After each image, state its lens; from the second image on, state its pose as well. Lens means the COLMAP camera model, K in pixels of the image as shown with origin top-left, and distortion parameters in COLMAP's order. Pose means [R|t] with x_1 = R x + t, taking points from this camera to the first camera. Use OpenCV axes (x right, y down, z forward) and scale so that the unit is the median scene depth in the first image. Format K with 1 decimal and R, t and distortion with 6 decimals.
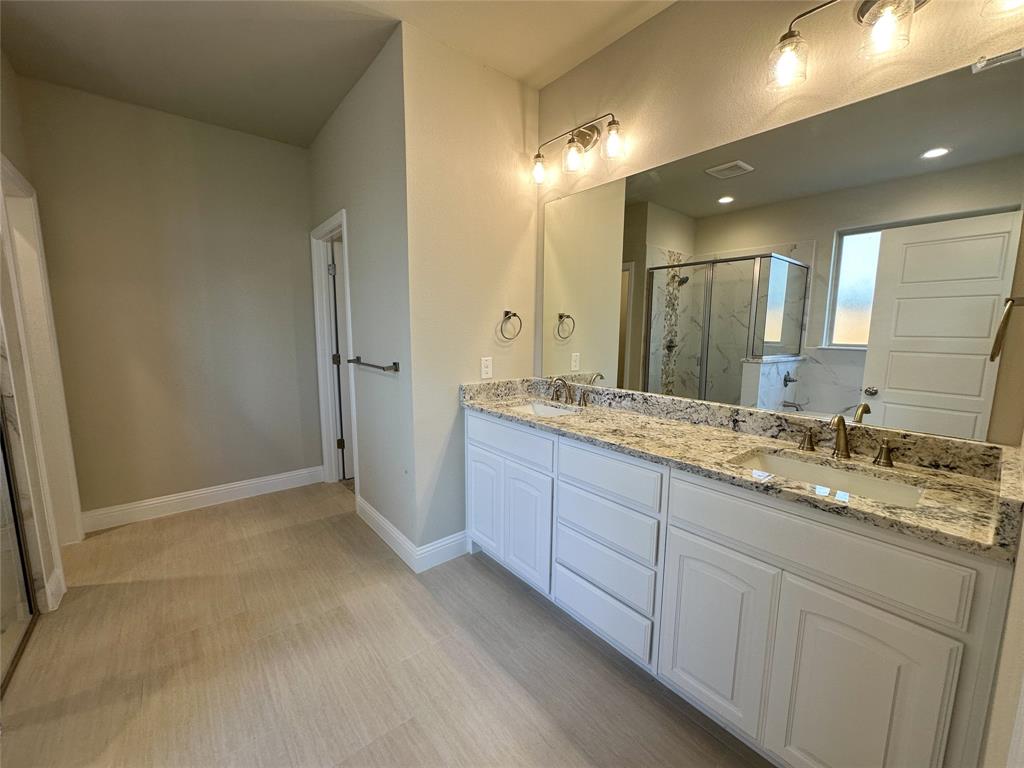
lens RADIAL K [[410.4, 0, 507.5], [0, 410.4, 385.4], [0, 0, 1]] dist [-0.005344, 0.001621]
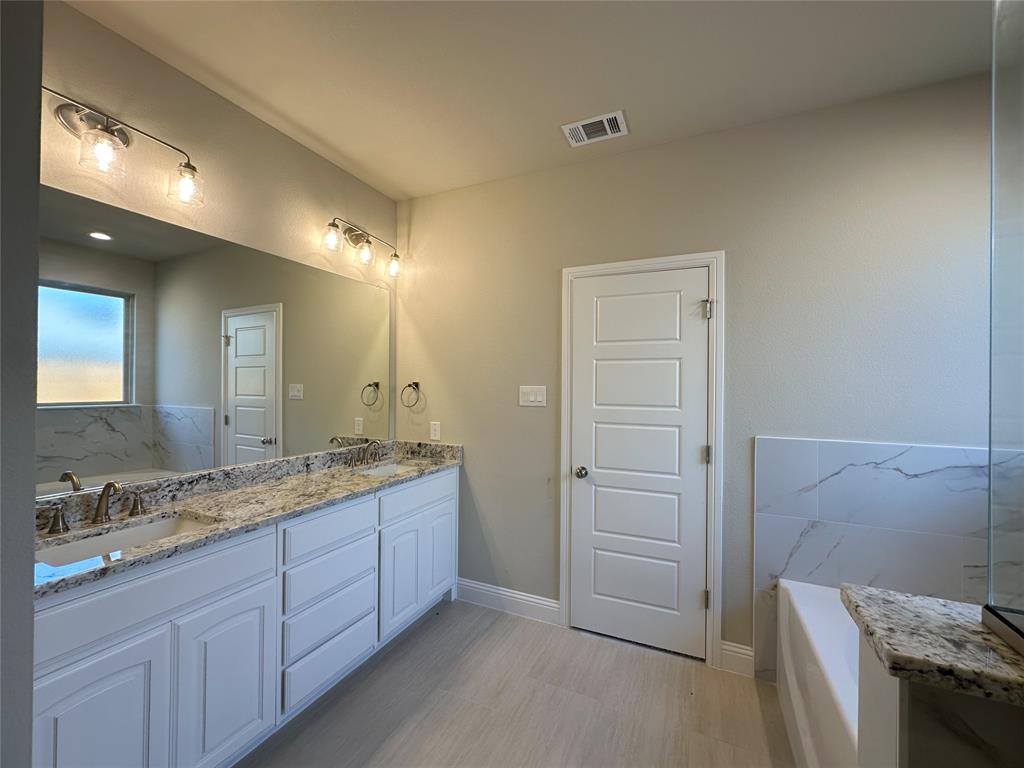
lens RADIAL K [[410.4, 0, 510.8], [0, 410.4, 385.0], [0, 0, 1]] dist [-0.005344, 0.001621]
pose [[-0.435497, -0.009002, 0.900145, -0.772464], [0.114724, 0.991241, 0.065418, -0.151977], [-0.892850, 0.131758, -0.430649, 0.768519]]
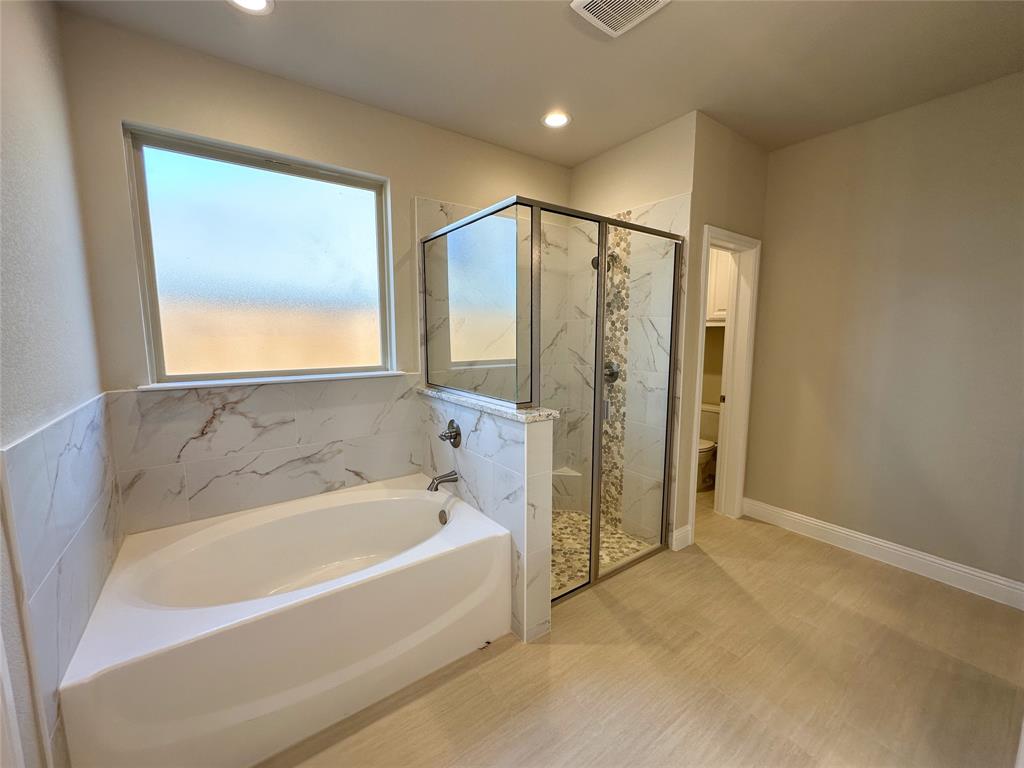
lens RADIAL K [[410.4, 0, 516.1], [0, 410.4, 384.0], [0, 0, 1]] dist [-0.005344, 0.001621]
pose [[-0.061648, 0.116753, -0.991246, 0.235065], [-0.139469, 0.982383, 0.124383, -0.104352], [0.988306, 0.145916, -0.044278, 0.411641]]
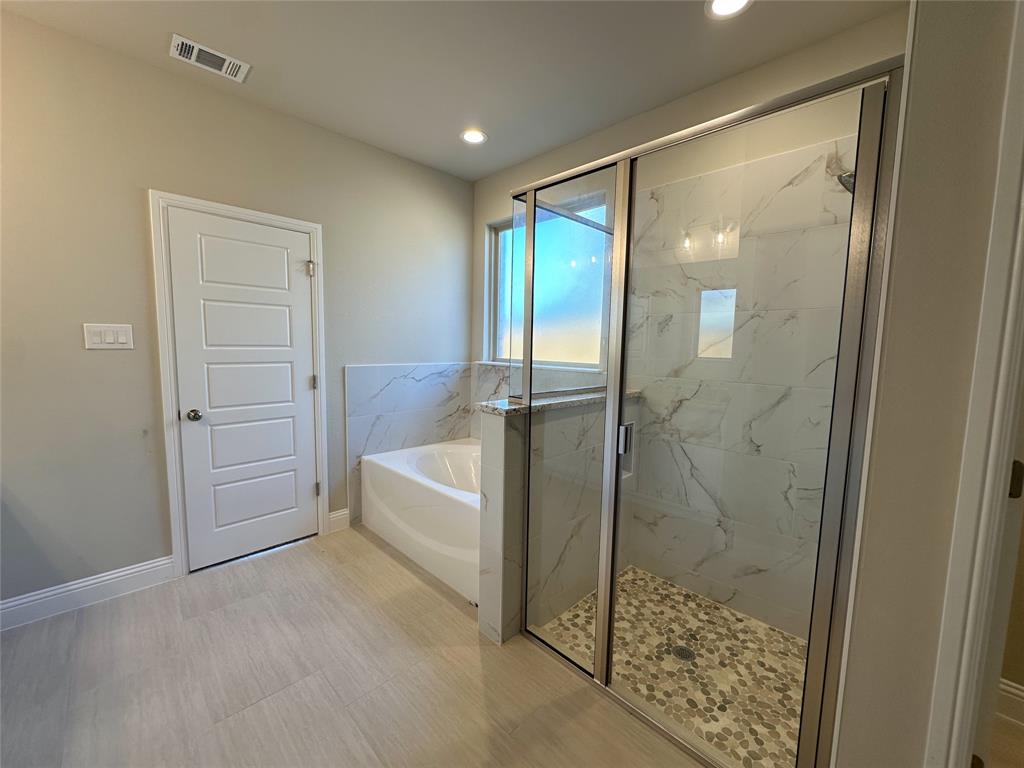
lens RADIAL K [[410.4, 0, 508.1], [0, 410.4, 385.2], [0, 0, 1]] dist [-0.005344, 0.001621]
pose [[-0.996050, -0.016869, -0.087183, -0.584831], [-0.037282, 0.970510, 0.238161, -0.189881], [0.080594, 0.240471, -0.967305, 1.257434]]
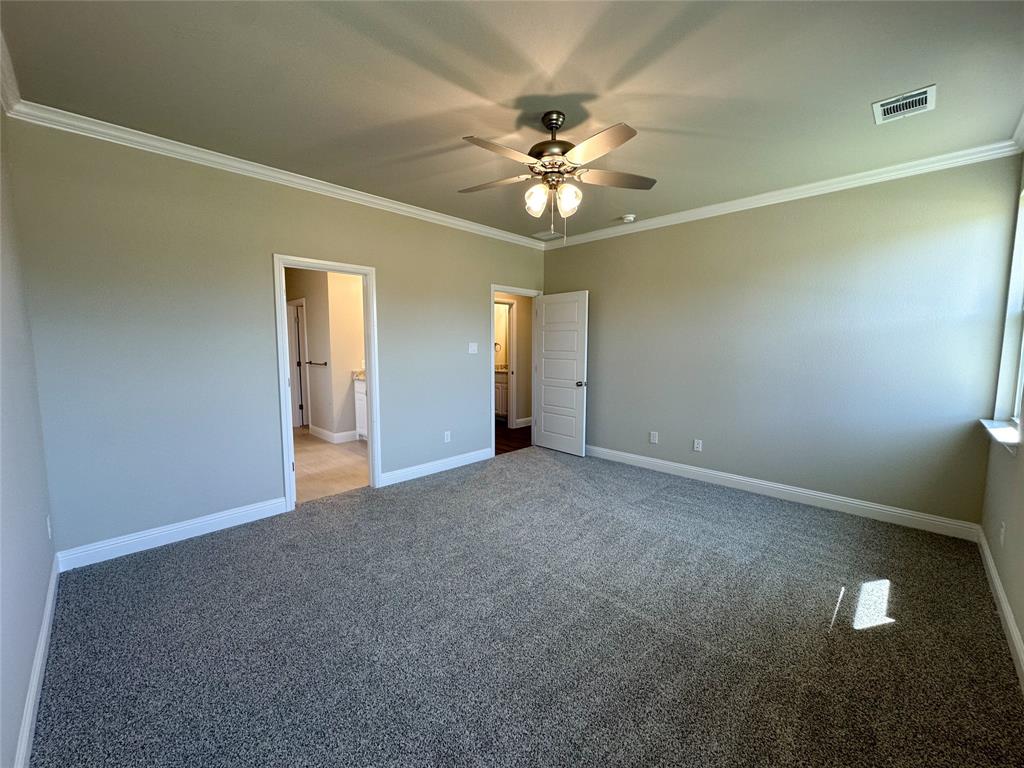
lens RADIAL K [[410.4, 0, 513.9], [0, 410.4, 385.2], [0, 0, 1]] dist [-0.005344, 0.001621]
pose [[0.993648, -0.014505, 0.111594, 0.694235], [0.018622, 0.999181, -0.035934, 0.231054], [-0.110981, 0.037784, 0.993104, -1.908353]]
